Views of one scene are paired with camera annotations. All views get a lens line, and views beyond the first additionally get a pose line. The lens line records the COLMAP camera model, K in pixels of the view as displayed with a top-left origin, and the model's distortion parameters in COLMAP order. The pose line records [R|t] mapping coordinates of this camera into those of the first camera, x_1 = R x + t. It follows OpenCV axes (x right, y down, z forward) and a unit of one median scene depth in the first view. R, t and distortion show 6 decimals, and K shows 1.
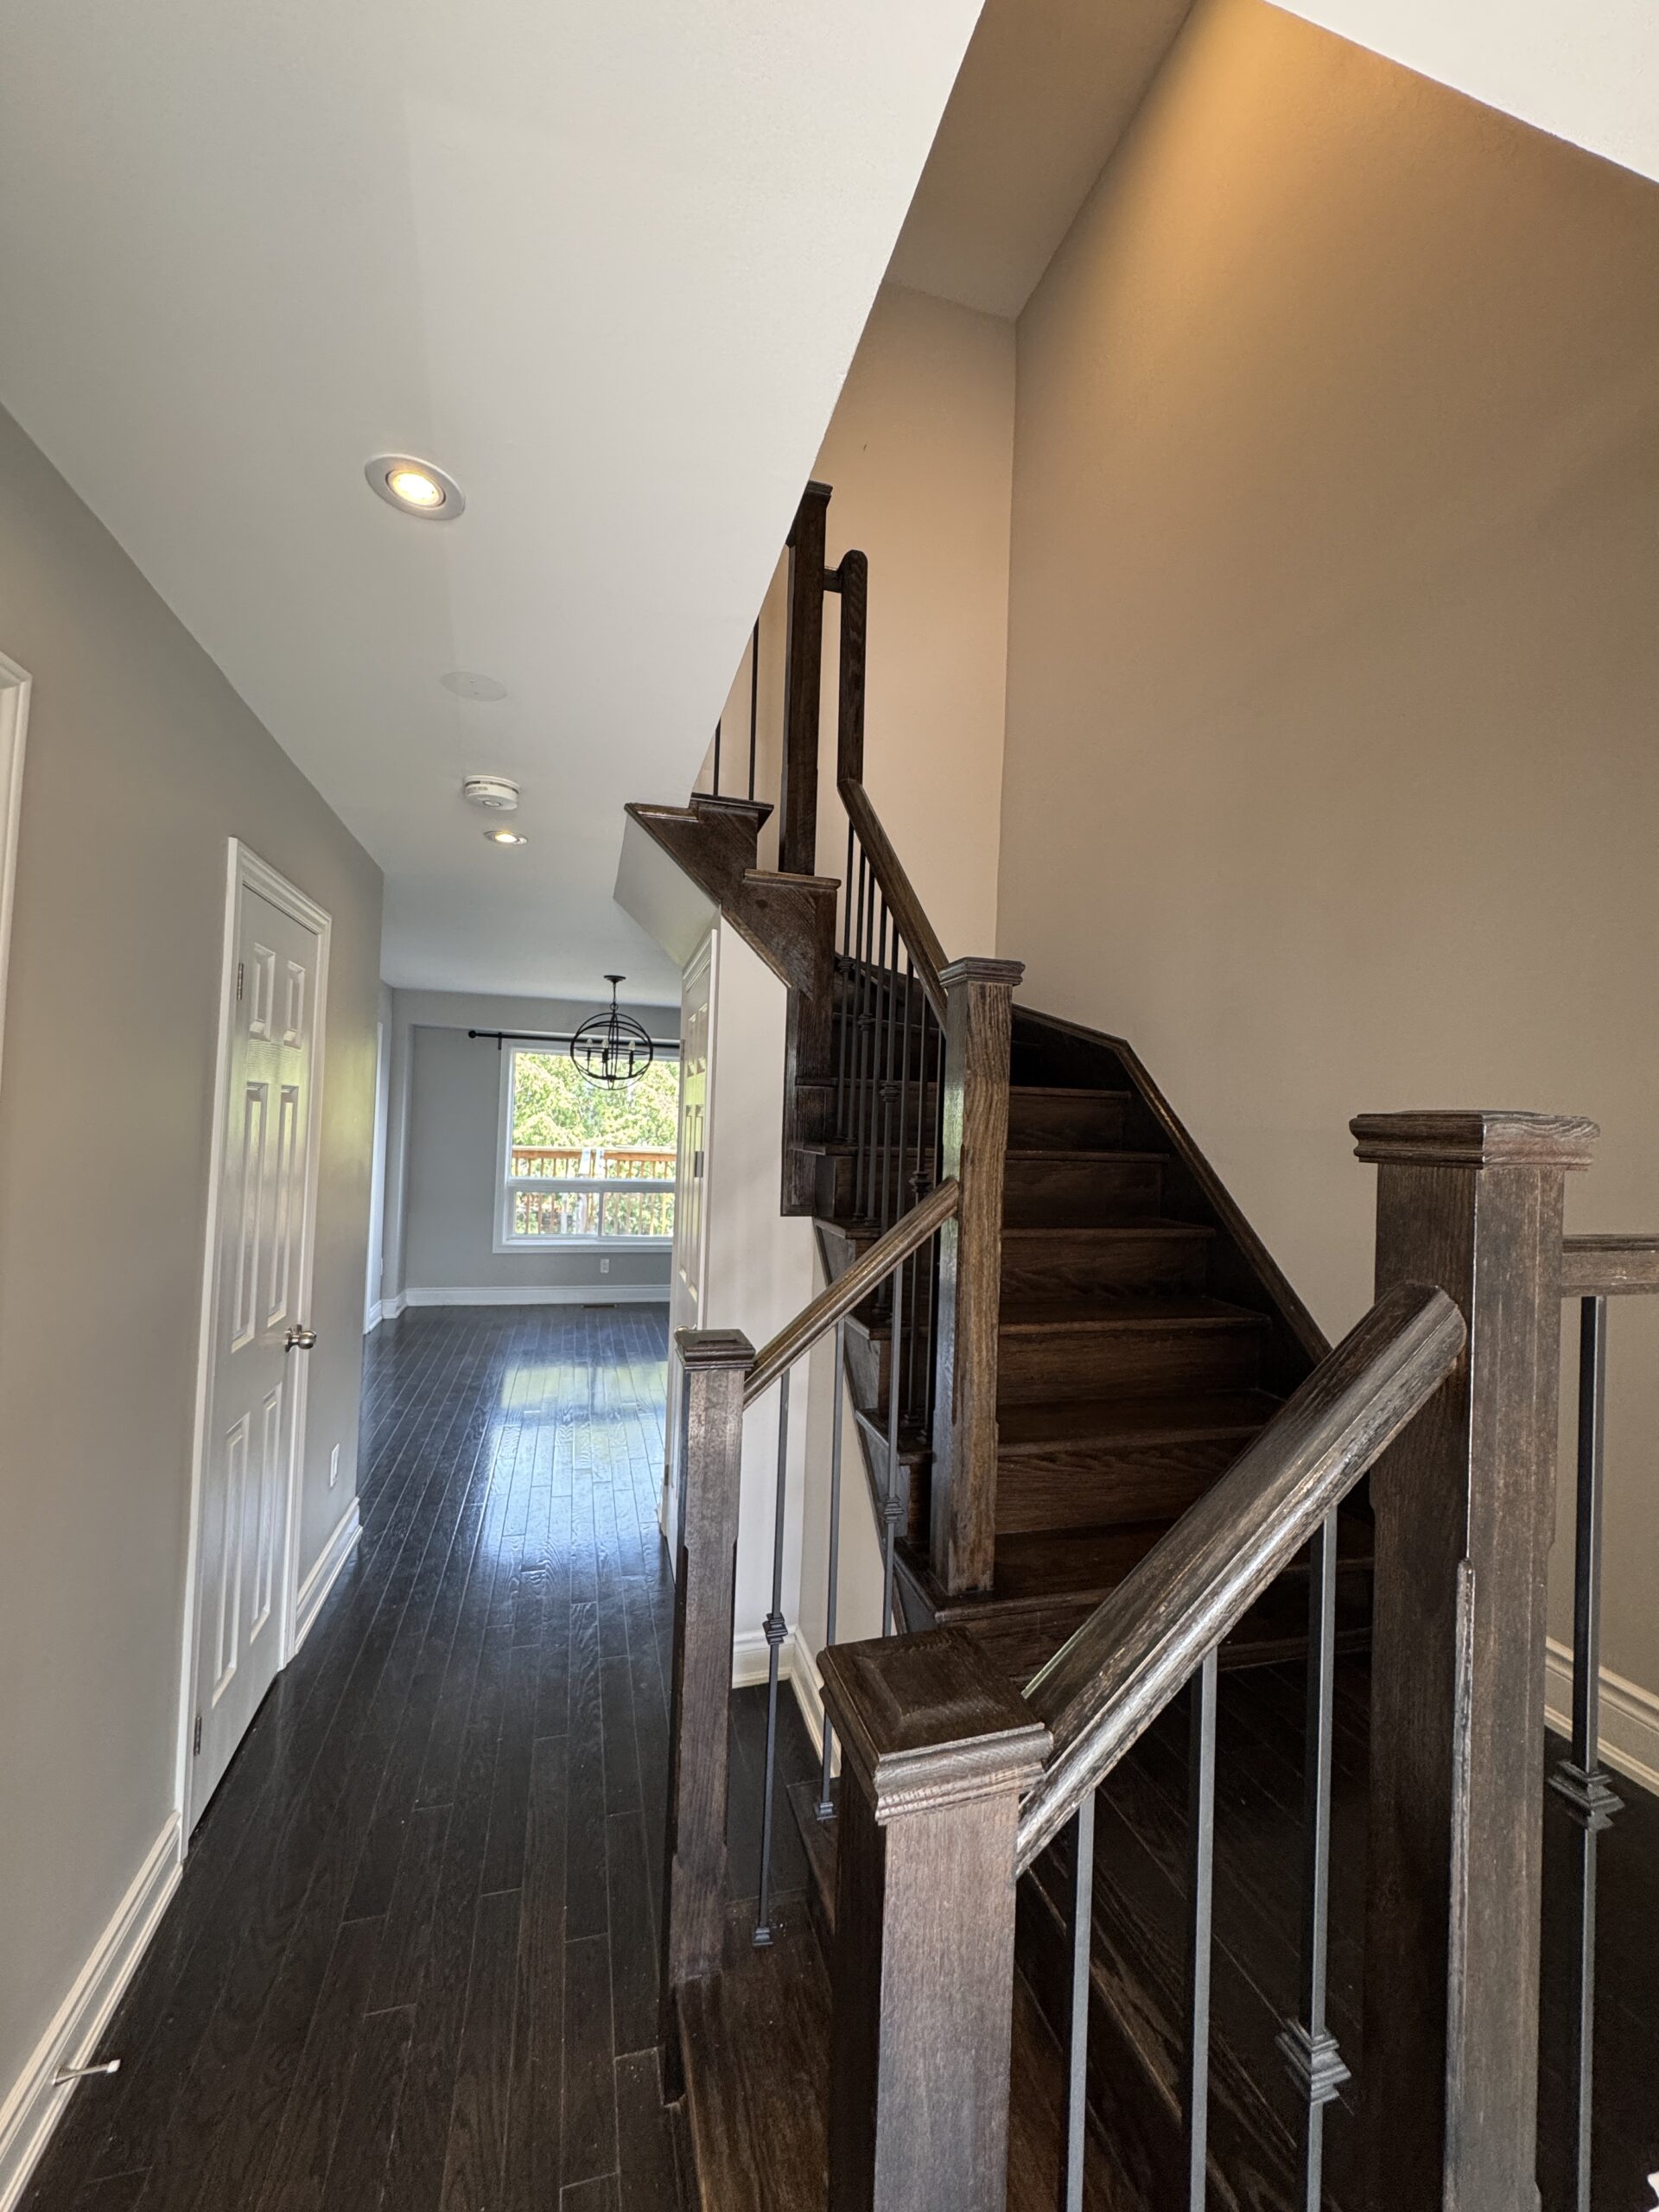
lens RADIAL K [[883.5, 0, 829.5], [0, 883.5, 1106.0], [0, 0, 1]] dist [-0.001501, 0.000636]
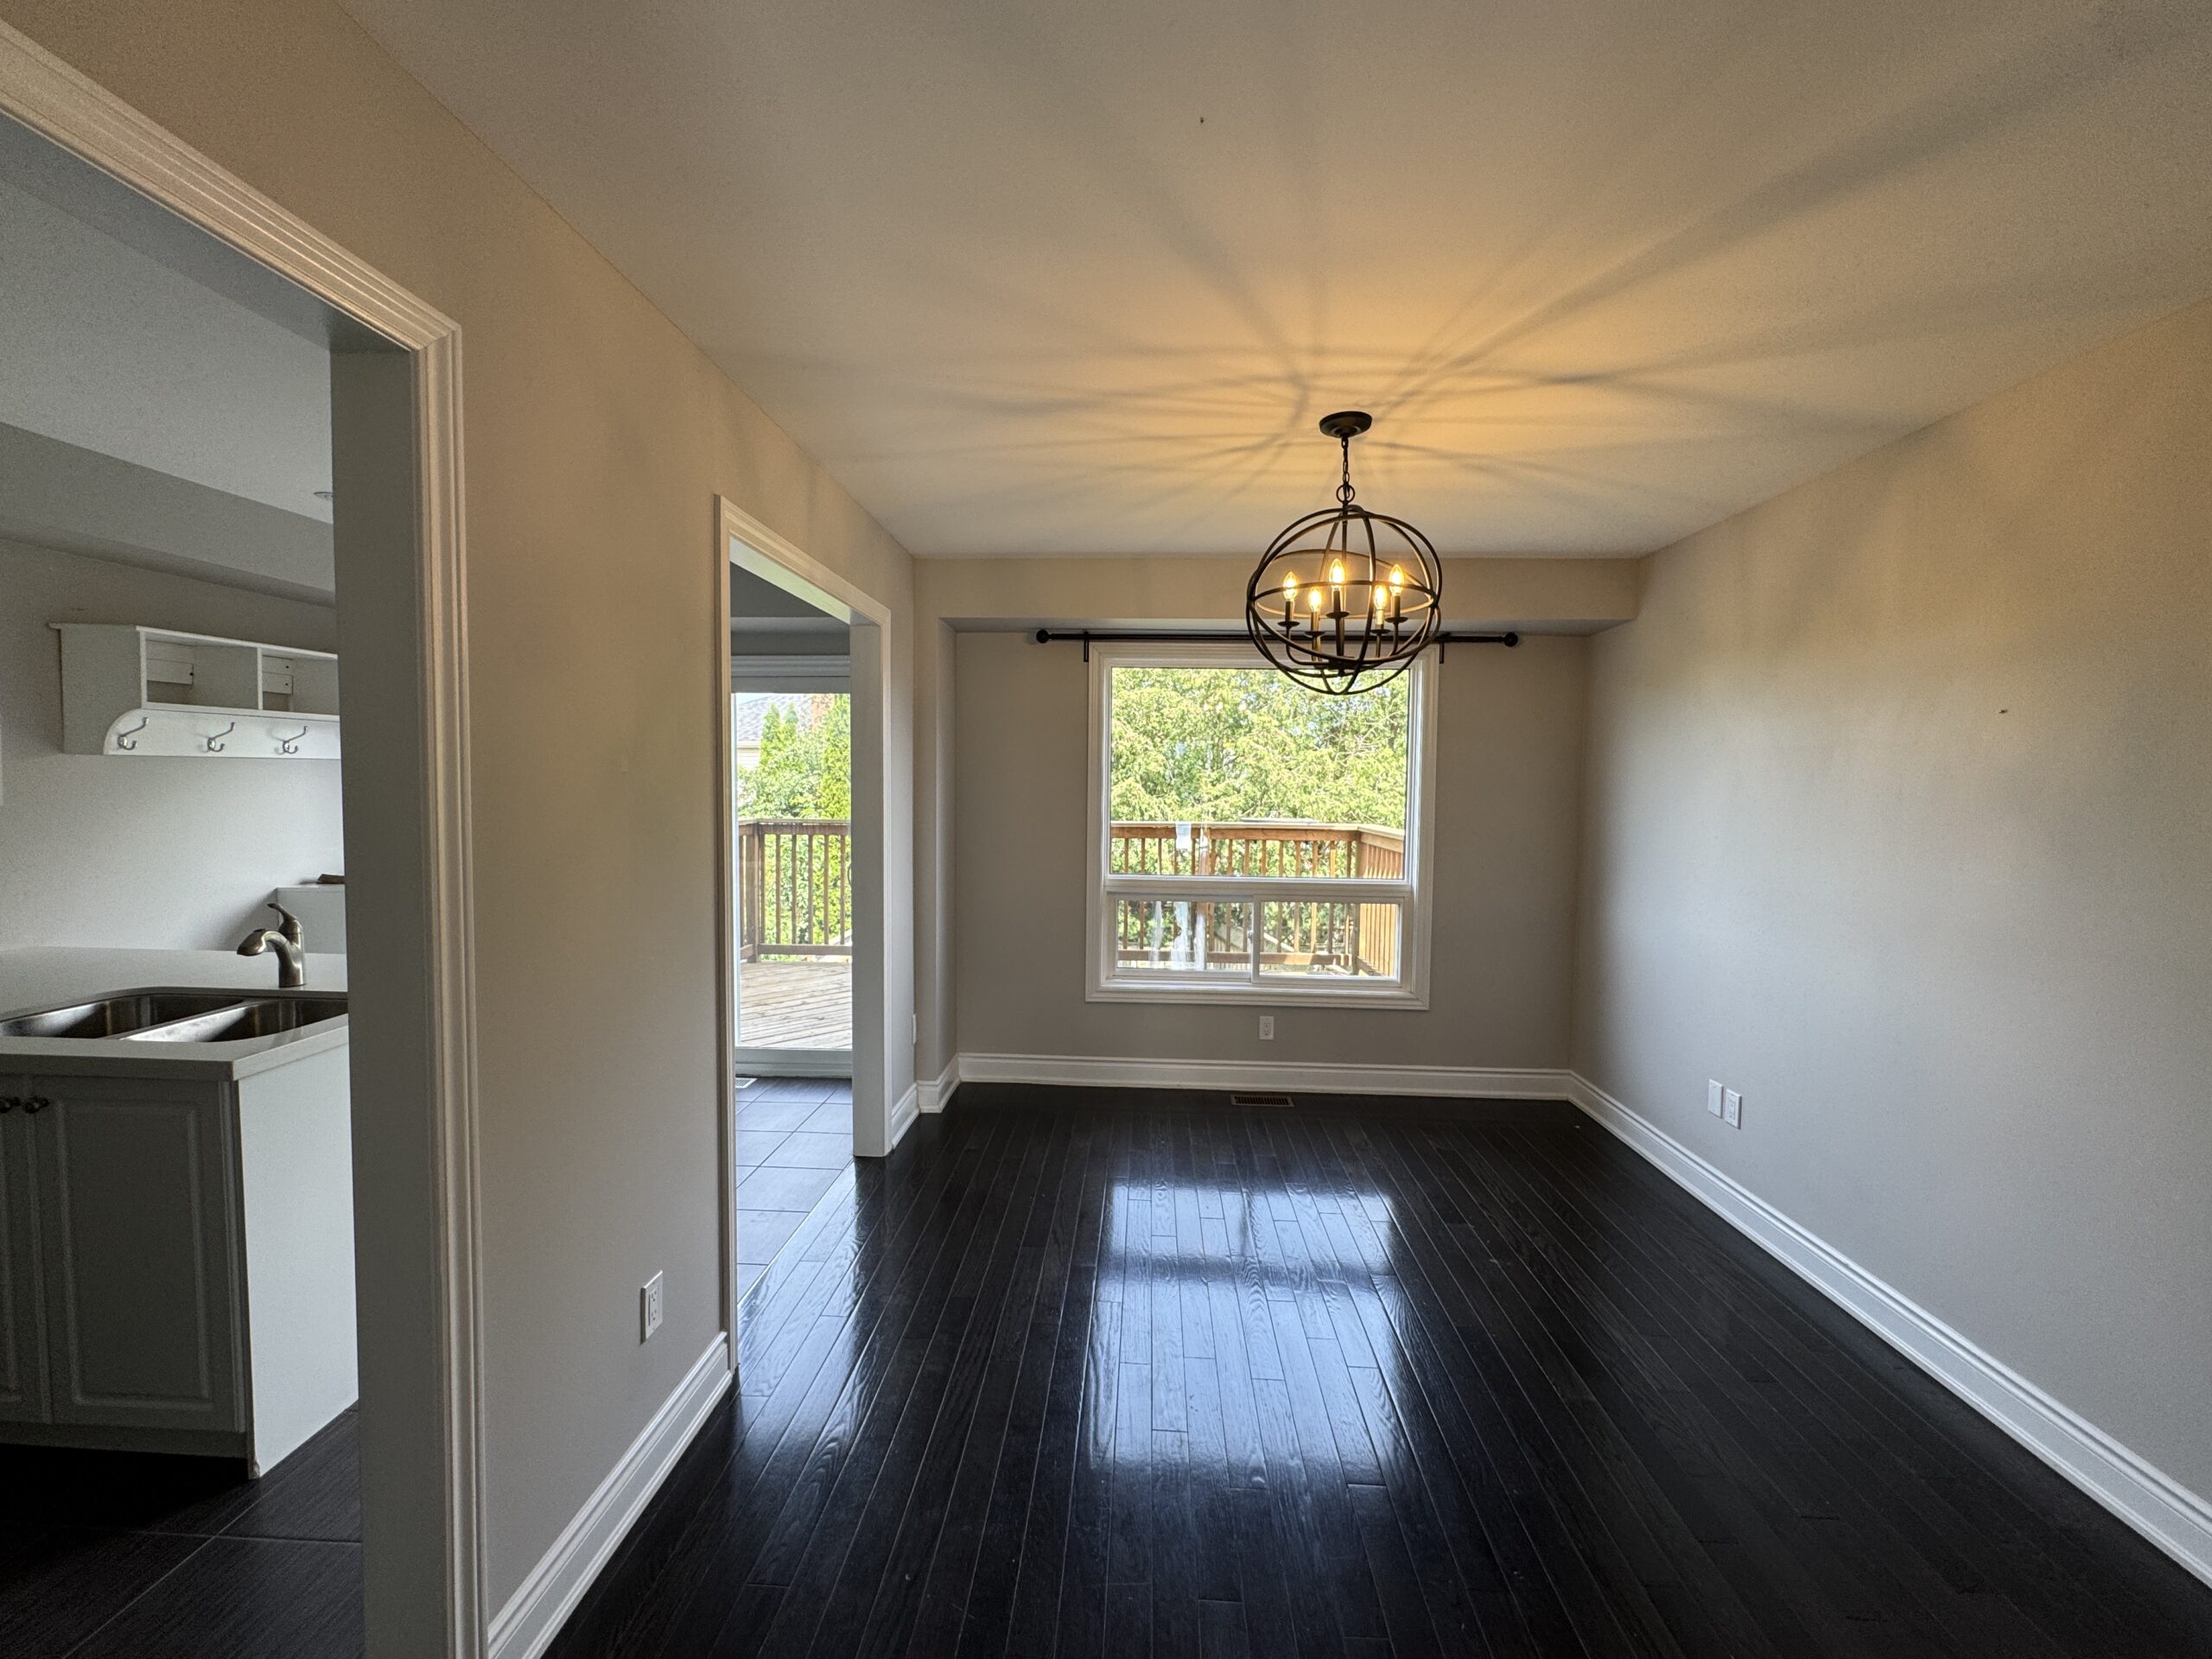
lens RADIAL K [[883.5, 0, 1105.7], [0, 883.5, 824.7], [0, 0, 1]] dist [-0.001501, 0.000636]
pose [[0.946700, -0.011418, -0.321914, -0.161810], [0.029745, 0.998200, 0.052070, 0.014041], [0.320740, -0.058870, 0.945336, 0.412439]]
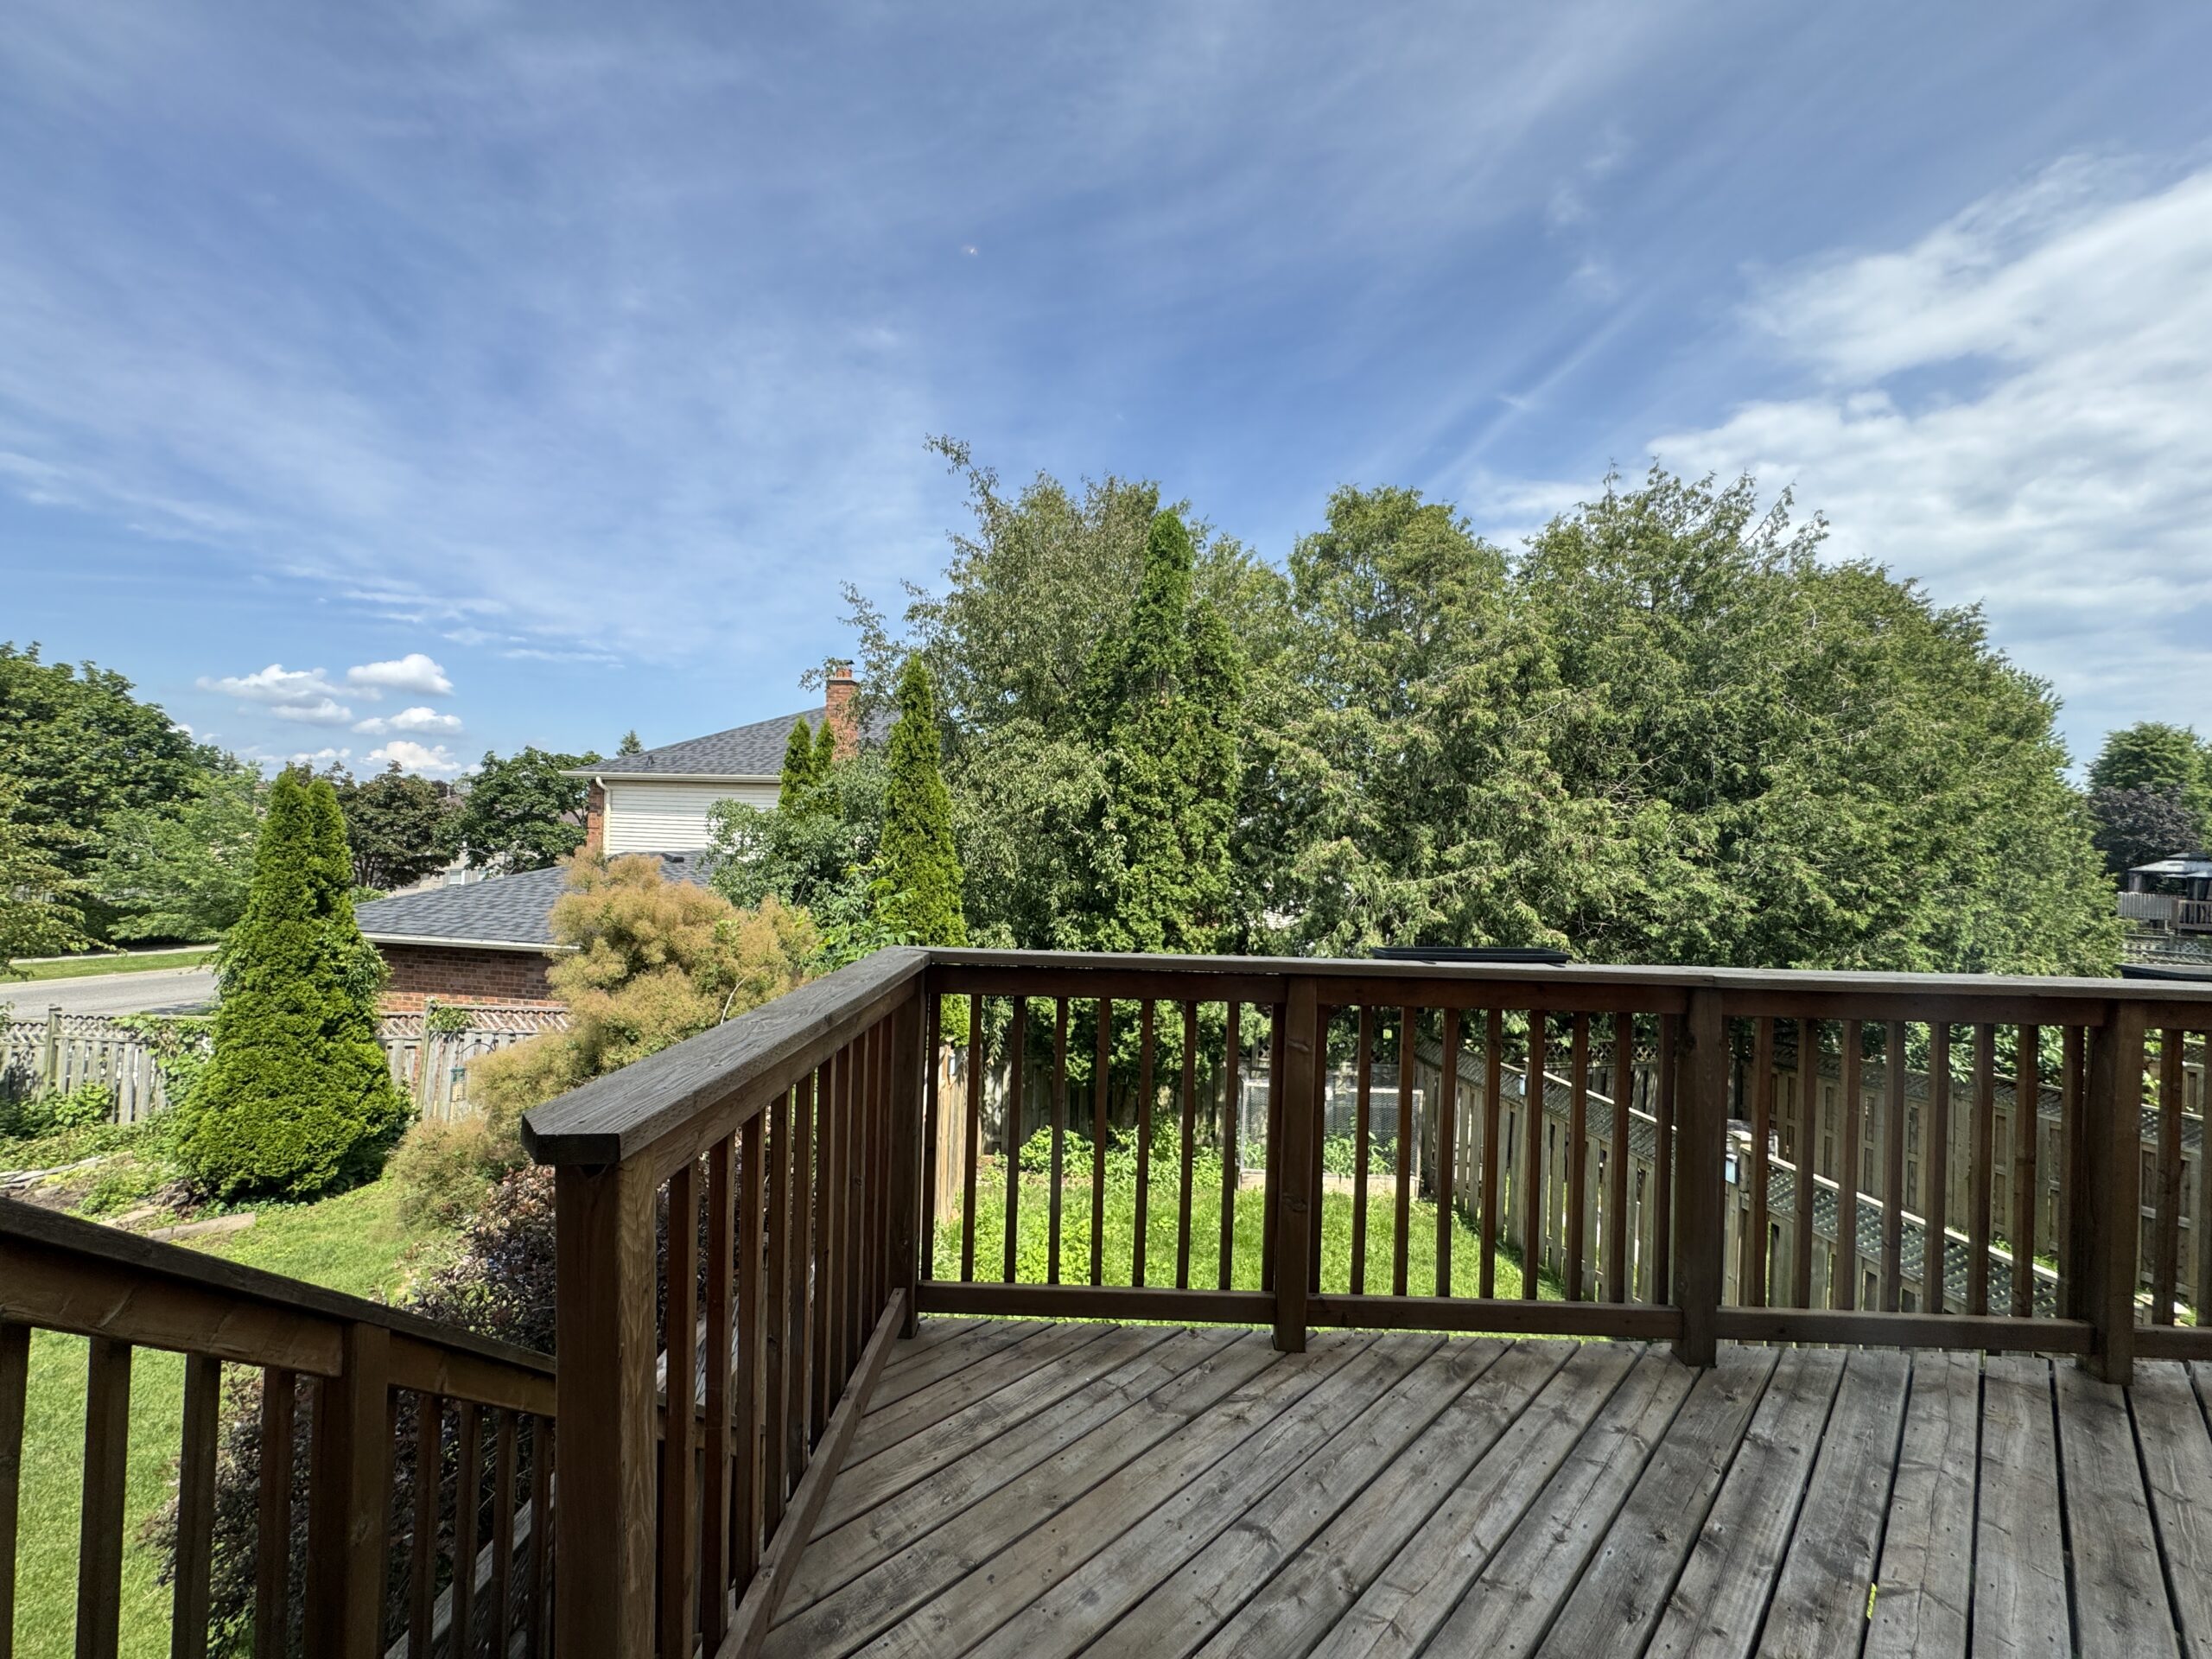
lens RADIAL K [[883.5, 0, 1105.7], [0, 883.5, 824.7], [0, 0, 1]] dist [-0.001501, 0.000636]
pose [[0.958568, -0.009027, -0.284719, -0.647063], [0.009795, 0.999951, 0.001272, -0.005870], [0.284694, -0.004008, 0.958610, 0.863705]]
